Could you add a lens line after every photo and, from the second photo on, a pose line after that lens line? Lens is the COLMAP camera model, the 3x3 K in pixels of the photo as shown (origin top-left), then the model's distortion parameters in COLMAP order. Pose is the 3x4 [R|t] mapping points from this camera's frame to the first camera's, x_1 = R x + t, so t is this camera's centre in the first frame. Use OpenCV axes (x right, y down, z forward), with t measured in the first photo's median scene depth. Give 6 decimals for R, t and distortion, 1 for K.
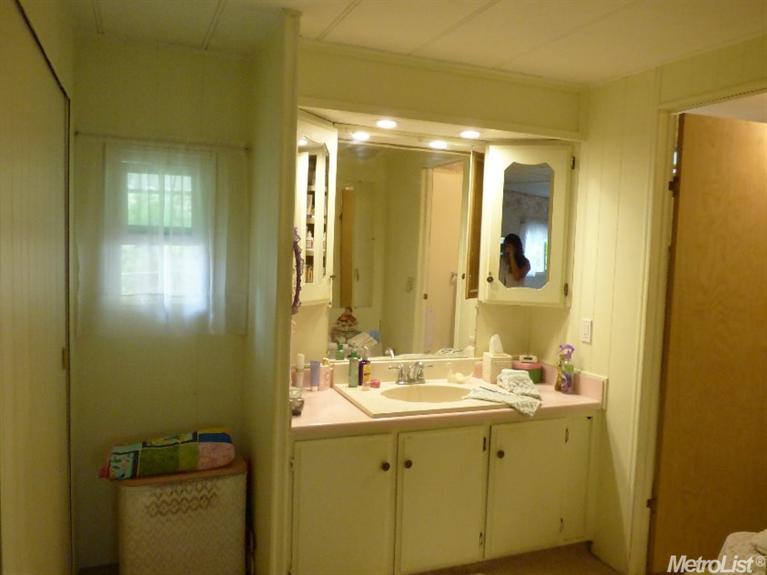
lens RADIAL K [[606.0, 0, 383.5], [0, 606.0, 287.5], [0, 0, 1]] dist [-0.008494, -0.006364]
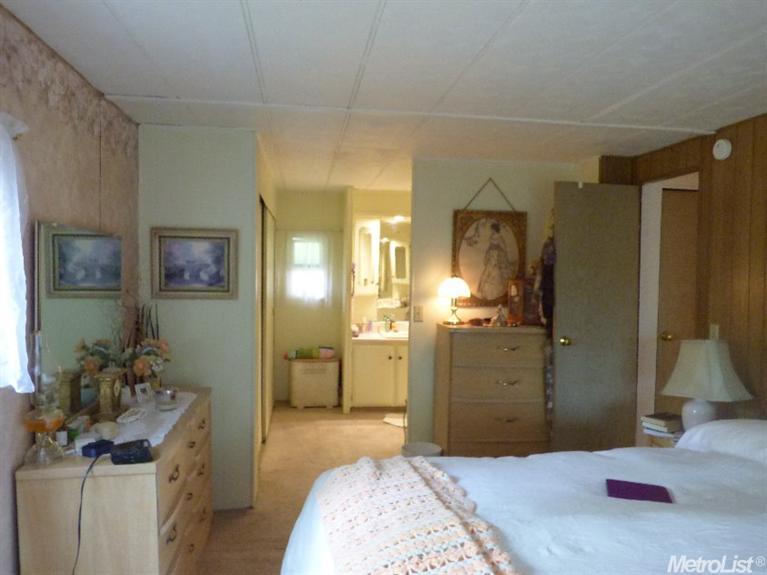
lens RADIAL K [[606.0, 0, 383.5], [0, 606.0, 287.5], [0, 0, 1]] dist [-0.008494, -0.006364]
pose [[0.970372, -0.010473, -0.241388, 0.571837], [-0.000036, 0.999054, -0.043492, 0.111375], [0.241615, 0.042212, 0.969454, -1.421384]]
